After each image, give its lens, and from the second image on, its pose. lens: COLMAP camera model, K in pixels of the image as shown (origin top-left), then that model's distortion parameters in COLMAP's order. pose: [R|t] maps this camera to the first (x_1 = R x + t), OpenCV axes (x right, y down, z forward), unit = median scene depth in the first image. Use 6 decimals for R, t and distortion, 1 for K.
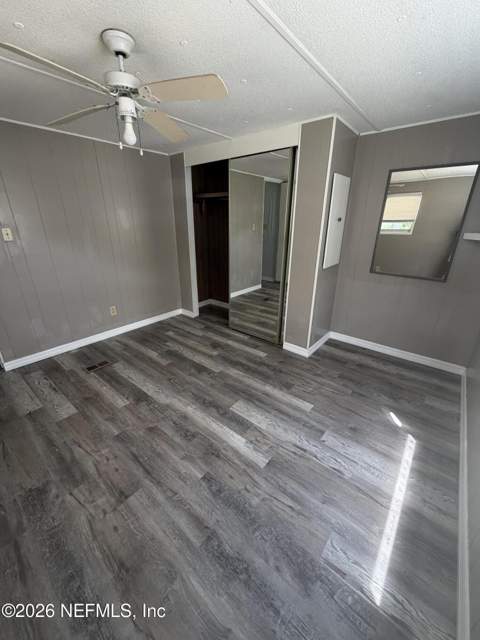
lens RADIAL K [[256.2, 0, 241.0], [0, 256.2, 319.2], [0, 0, 1]] dist [-0.002385, 0.000076]
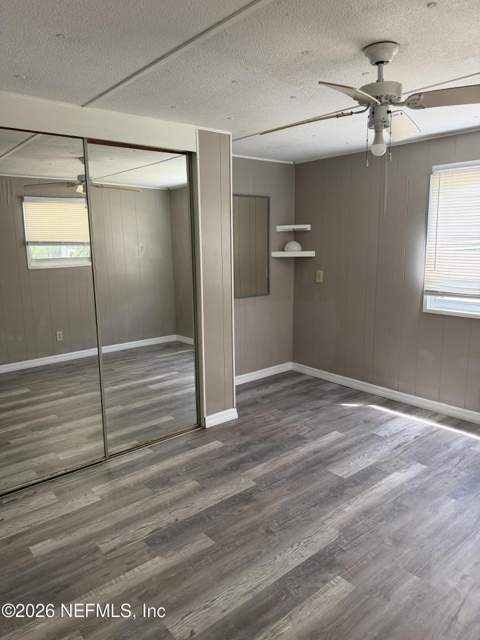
lens RADIAL K [[455.5, 0, 241.5], [0, 455.5, 323.5], [0, 0, 1]] dist [0.066966, -0.081546]
pose [[0.164854, -0.183729, 0.969055, -1.235181], [0.370615, 0.922037, 0.111766, -0.314570], [-0.914039, 0.340721, 0.220094, 0.765479]]
